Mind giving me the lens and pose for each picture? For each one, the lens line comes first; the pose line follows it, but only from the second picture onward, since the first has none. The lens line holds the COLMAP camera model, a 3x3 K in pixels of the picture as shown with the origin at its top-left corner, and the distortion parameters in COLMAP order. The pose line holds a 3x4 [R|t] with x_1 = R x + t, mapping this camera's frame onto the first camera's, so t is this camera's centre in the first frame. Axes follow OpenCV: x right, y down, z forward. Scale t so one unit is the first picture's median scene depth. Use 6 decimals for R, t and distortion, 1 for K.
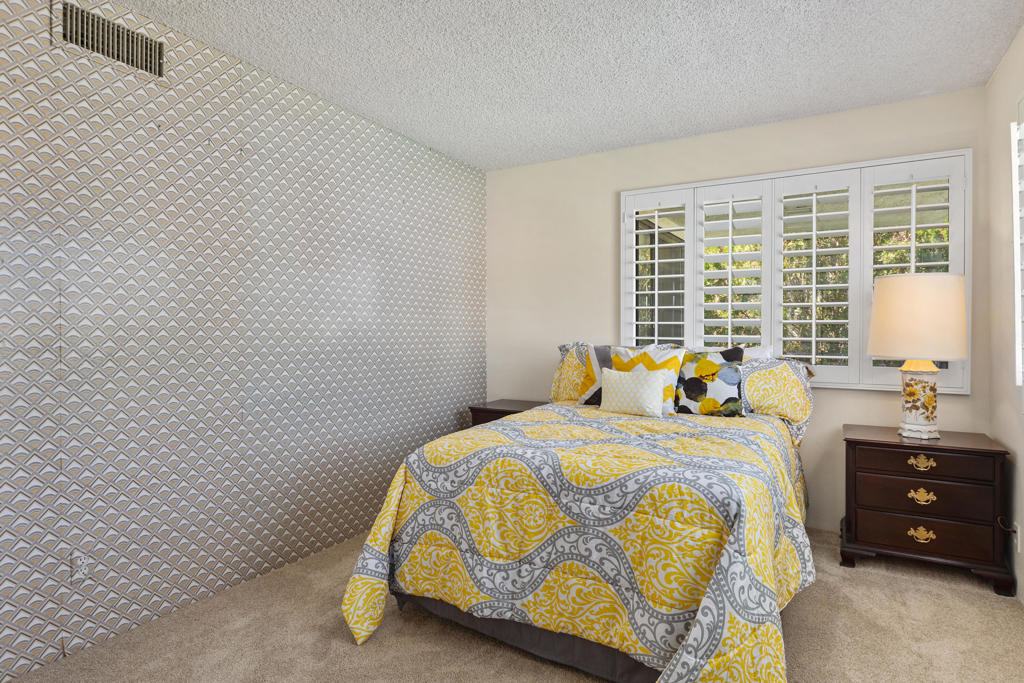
lens RADIAL K [[563.2, 0, 513.3], [0, 563.2, 340.3], [0, 0, 1]] dist [-0.003561, 0.000408]
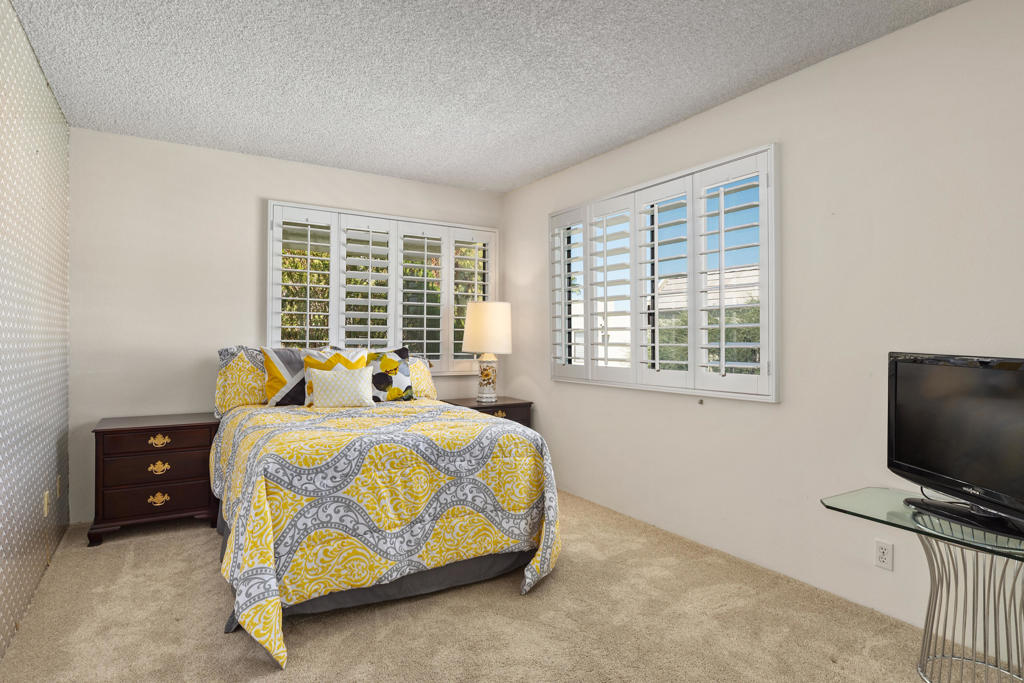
lens RADIAL K [[563.2, 0, 513.8], [0, 563.2, 341.3], [0, 0, 1]] dist [-0.003561, 0.000408]
pose [[0.472977, -0.002101, 0.881073, -0.936168], [0.007565, 0.999970, -0.001677, 0.001850], [-0.881043, 0.007459, 0.472978, 0.221443]]
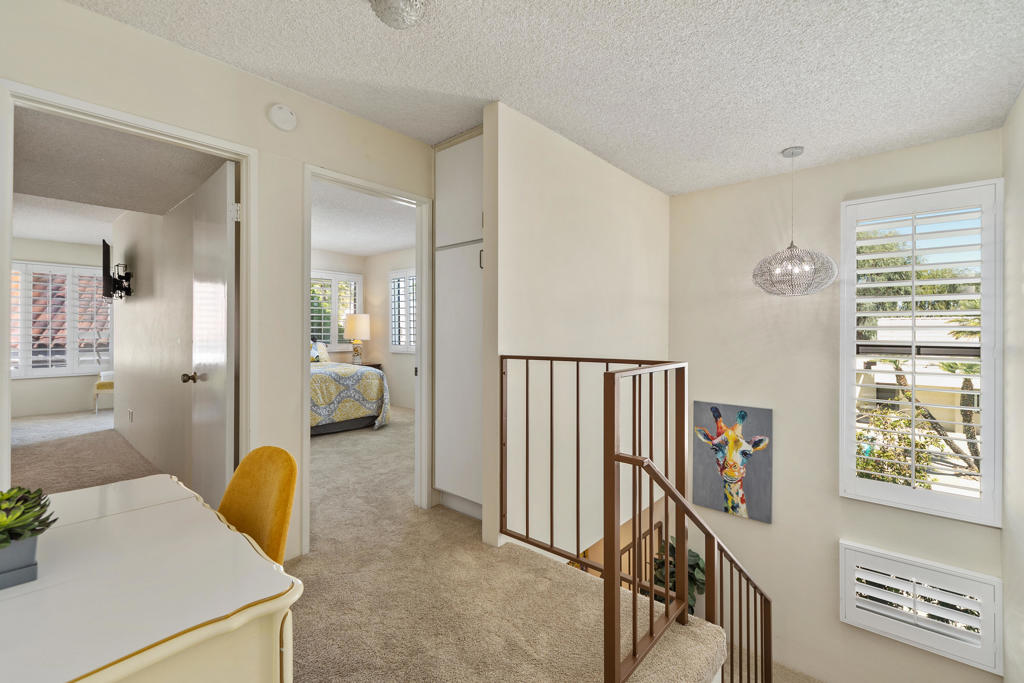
lens RADIAL K [[439.2, 0, 507.4], [0, 439.2, 331.8], [0, 0, 1]] dist [-0.001216, -0.000165]
pose [[0.193936, 0.000246, 0.981014, -2.167031], [0.011395, 0.999932, -0.002503, 0.003597], [-0.980948, 0.011664, 0.193920, -0.453267]]
